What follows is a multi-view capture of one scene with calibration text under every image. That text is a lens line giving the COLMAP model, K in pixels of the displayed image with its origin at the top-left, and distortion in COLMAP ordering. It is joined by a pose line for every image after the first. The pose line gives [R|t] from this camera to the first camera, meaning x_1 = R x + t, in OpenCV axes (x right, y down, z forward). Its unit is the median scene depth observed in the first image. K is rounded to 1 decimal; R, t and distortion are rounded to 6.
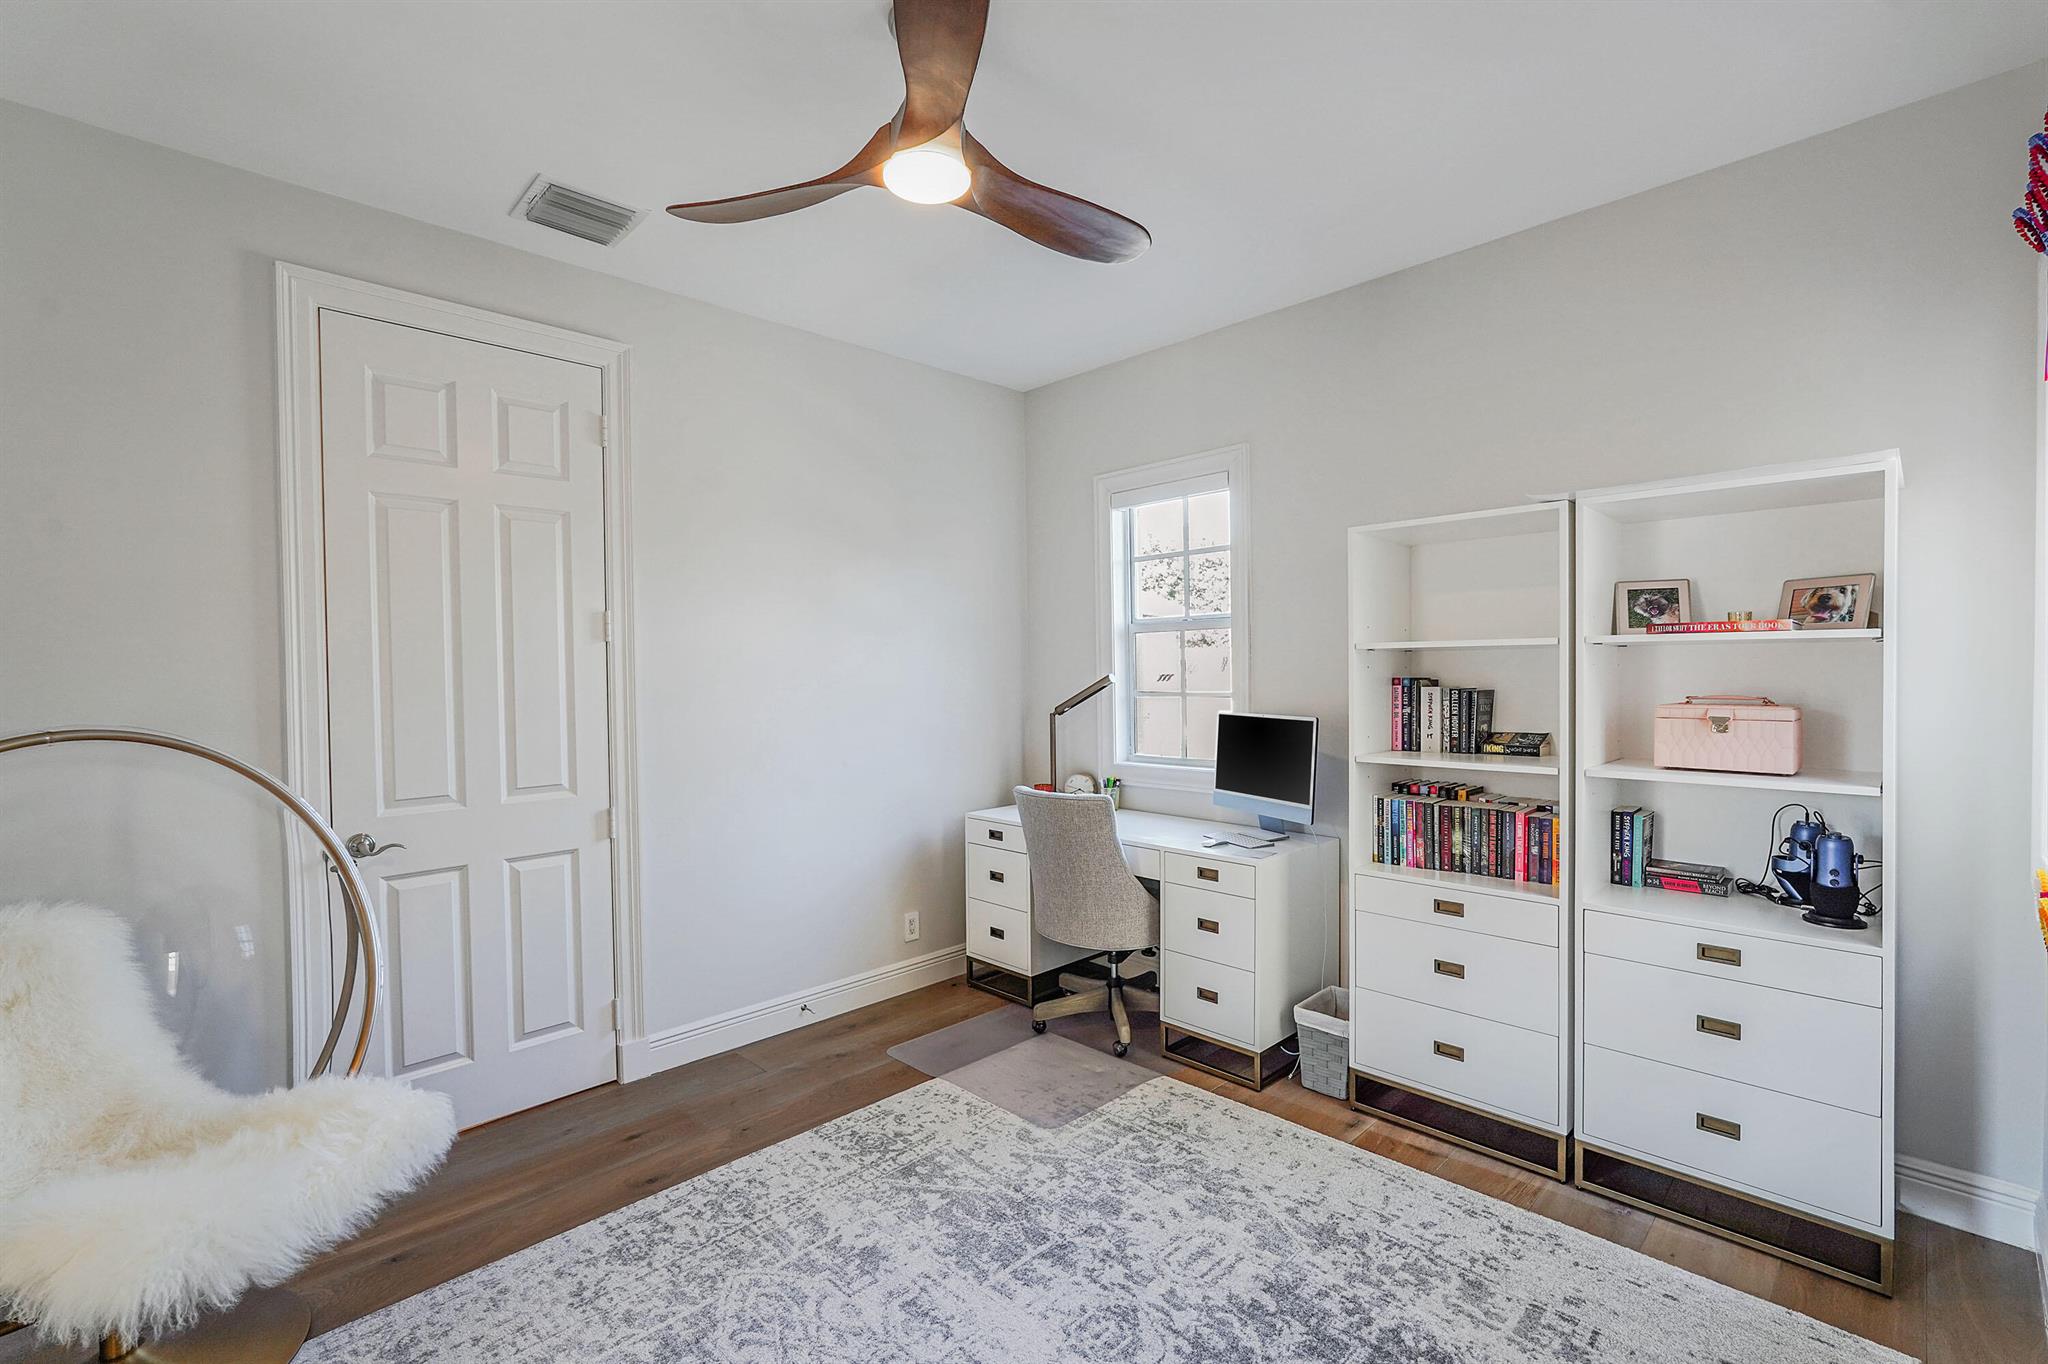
lens RADIAL K [[936.8, 0, 1036.4], [0, 936.8, 685.5], [0, 0, 1]] dist [-0.002889, -0.000251]
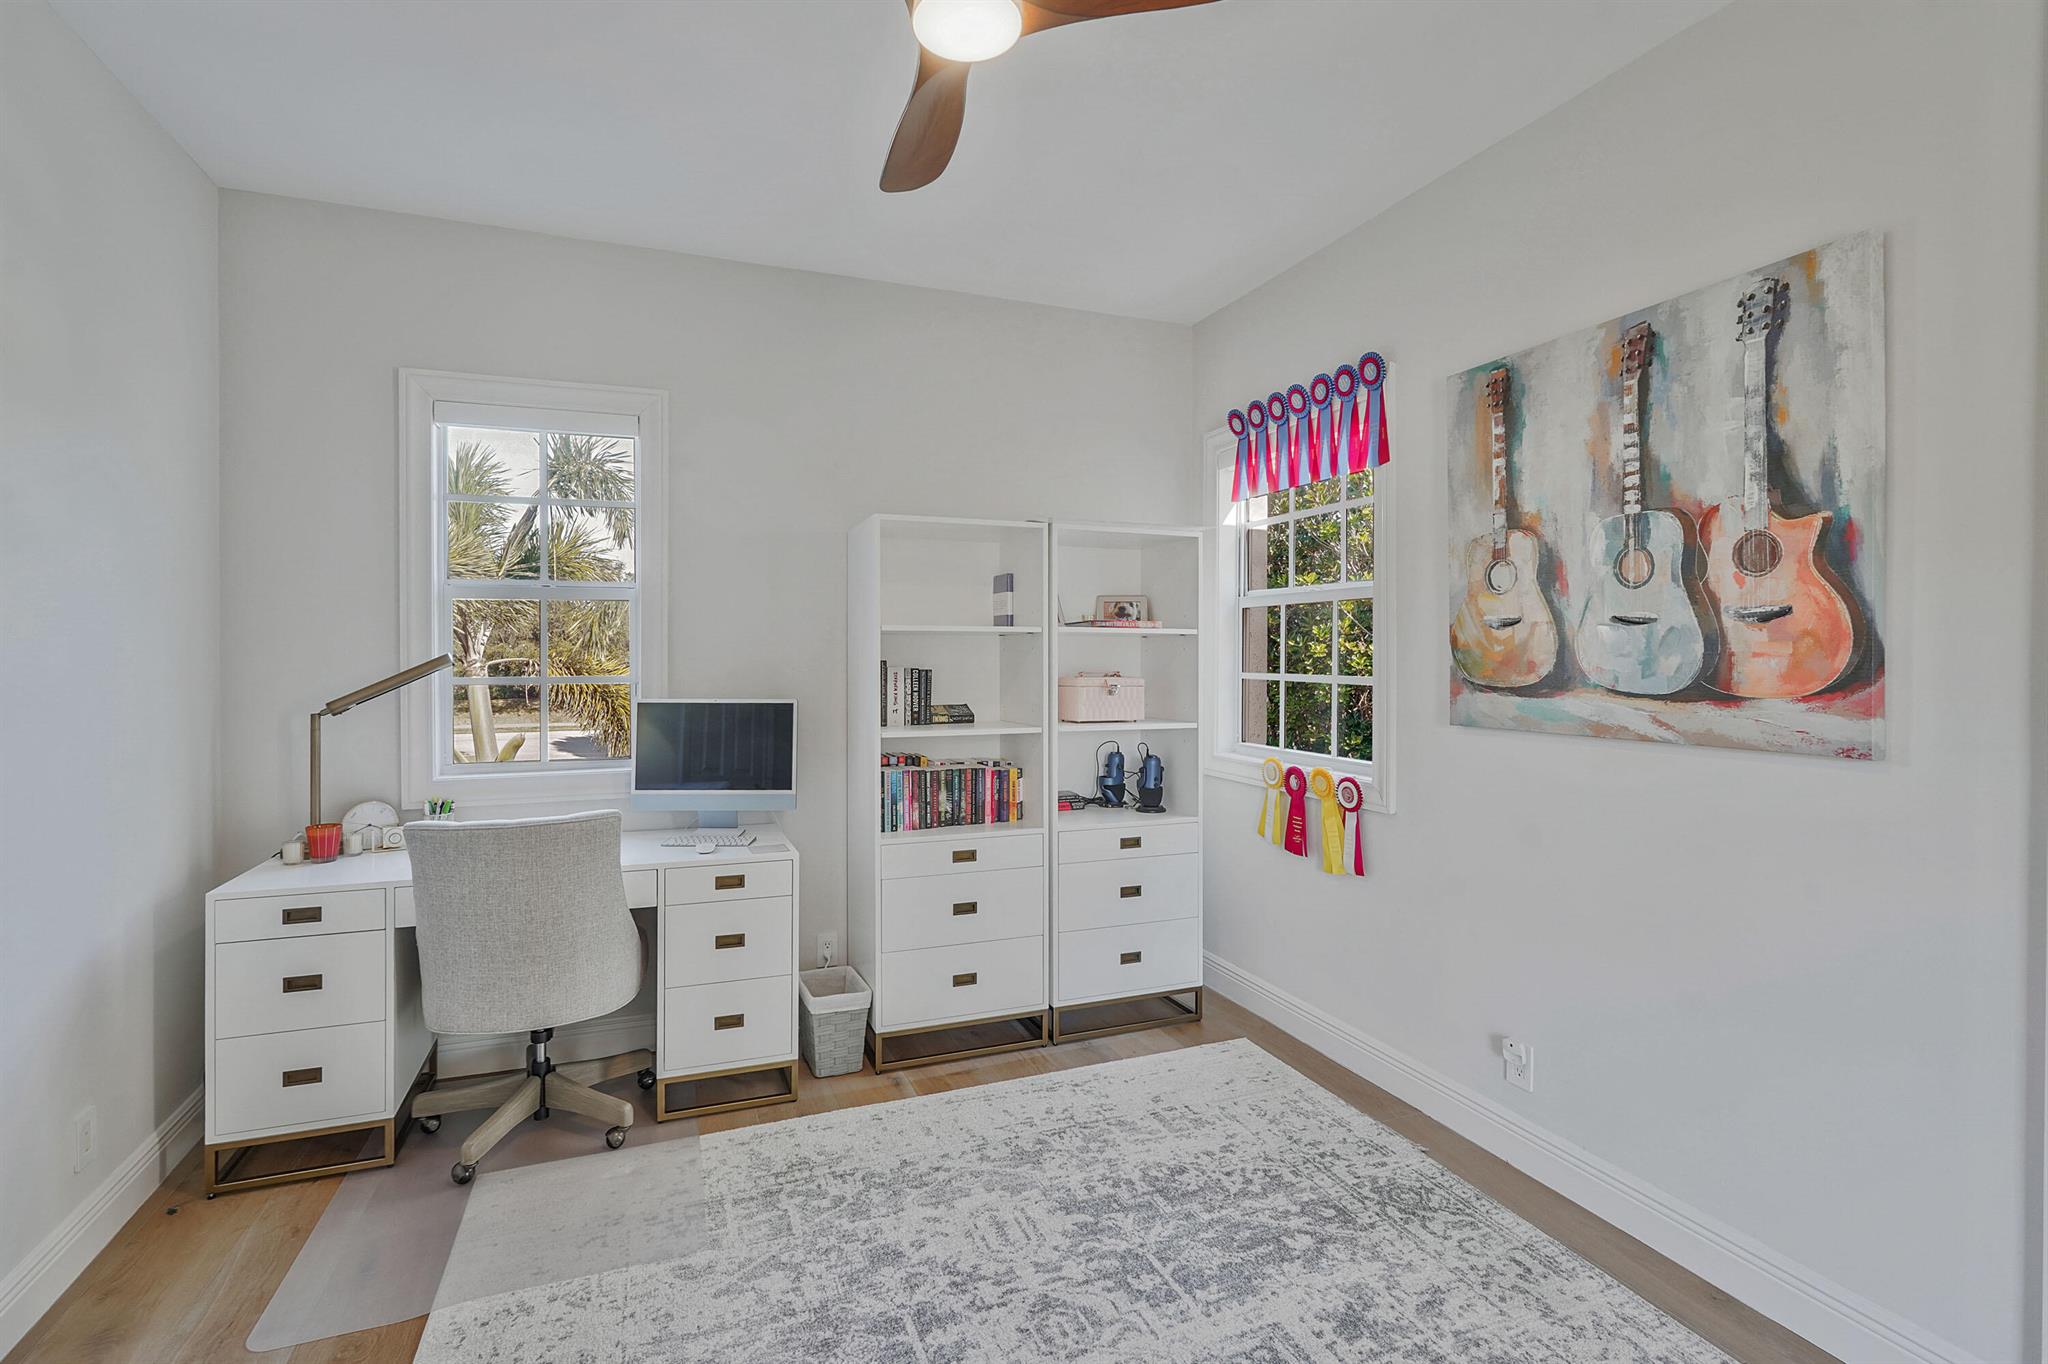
lens RADIAL K [[936.8, 0, 1036.4], [0, 936.8, 685.5], [0, 0, 1]] dist [-0.002889, -0.000251]
pose [[0.380007, -0.013192, 0.924890, -0.578766], [0.011340, 0.999890, 0.009602, 0.016251], [-0.924914, 0.006840, 0.380114, 0.463636]]
